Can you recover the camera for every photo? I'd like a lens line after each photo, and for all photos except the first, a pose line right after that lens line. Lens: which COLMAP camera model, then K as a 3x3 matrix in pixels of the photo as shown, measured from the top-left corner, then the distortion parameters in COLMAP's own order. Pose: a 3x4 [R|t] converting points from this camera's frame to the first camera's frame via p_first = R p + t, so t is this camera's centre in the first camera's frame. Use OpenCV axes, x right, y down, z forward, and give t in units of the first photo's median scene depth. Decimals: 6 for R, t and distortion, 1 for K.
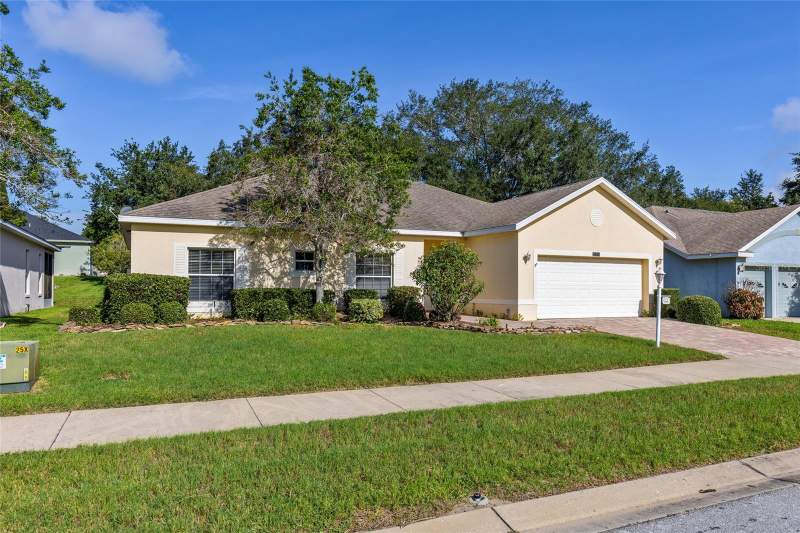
lens RADIAL K [[566.2, 0, 400.0], [0, 566.2, 266.5], [0, 0, 1]] dist [-0.007062, -0.000228]
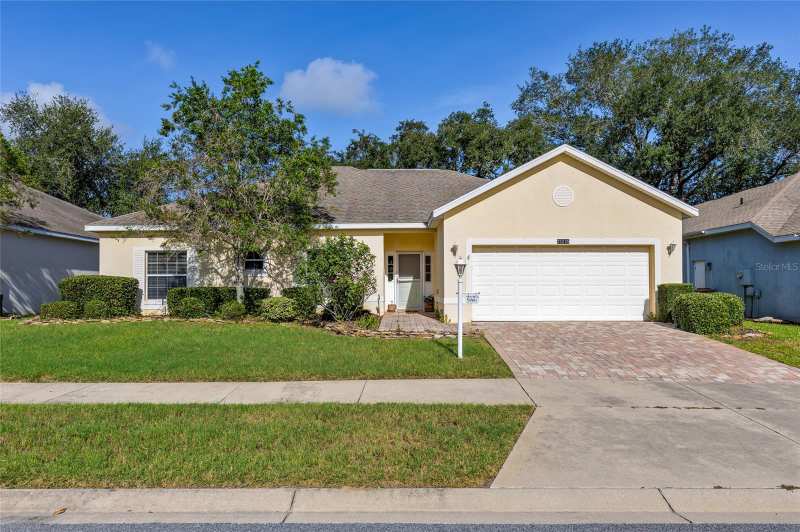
lens RADIAL K [[566.2, 0, 400.0], [0, 566.2, 266.0], [0, 0, 1]] dist [-0.007062, -0.000228]
pose [[0.901463, -0.021544, -0.432321, 0.523513], [0.024532, 0.999698, 0.001335, 0.006528], [0.432161, -0.011809, 0.901719, 0.197201]]
